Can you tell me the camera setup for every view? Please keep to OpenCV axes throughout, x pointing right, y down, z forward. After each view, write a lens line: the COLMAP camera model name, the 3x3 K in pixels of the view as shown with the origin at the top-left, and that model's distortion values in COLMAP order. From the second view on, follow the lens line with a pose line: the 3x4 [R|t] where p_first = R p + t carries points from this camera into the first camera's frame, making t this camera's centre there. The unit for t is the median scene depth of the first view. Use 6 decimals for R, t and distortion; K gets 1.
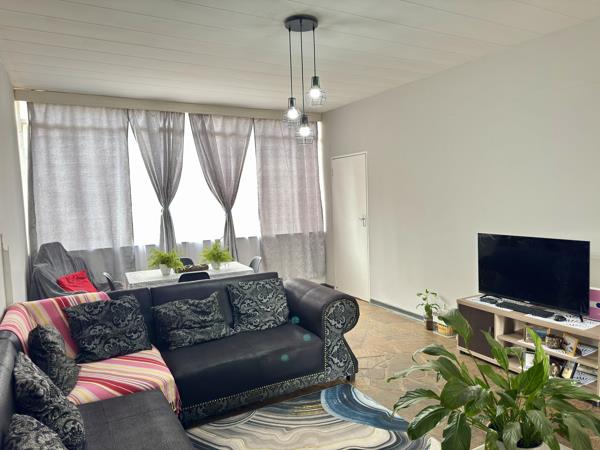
lens RADIAL K [[424.8, 0, 295.8], [0, 424.8, 224.8], [0, 0, 1]] dist [0.051288, -0.050958]
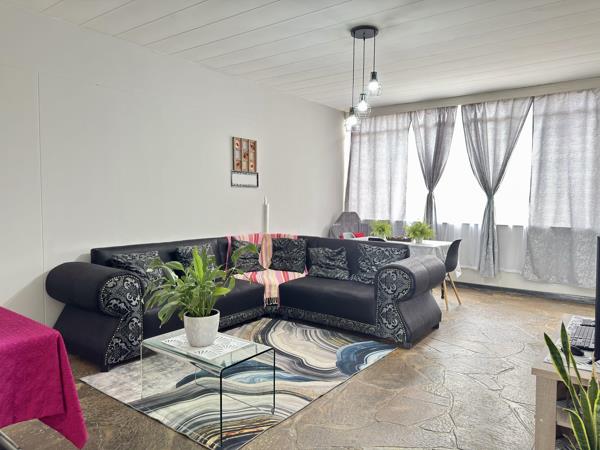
lens RADIAL K [[424.8, 0, 298.9], [0, 424.8, 224.4], [0, 0, 1]] dist [0.051288, -0.050958]
pose [[0.399255, 0.087642, -0.912641, 0.648624], [-0.084272, 0.994715, 0.058657, 0.012248], [0.912959, 0.053491, 0.404531, 0.211281]]
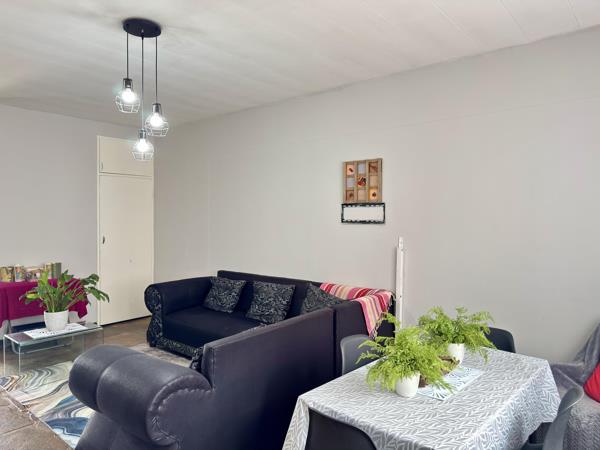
lens RADIAL K [[424.8, 0, 305.8], [0, 424.8, 226.5], [0, 0, 1]] dist [0.051288, -0.050958]
pose [[-0.934817, 0.034661, -0.353434, -0.002109], [0.001068, 0.995495, 0.094804, -0.077089], [0.355128, 0.088246, -0.930643, 1.216491]]
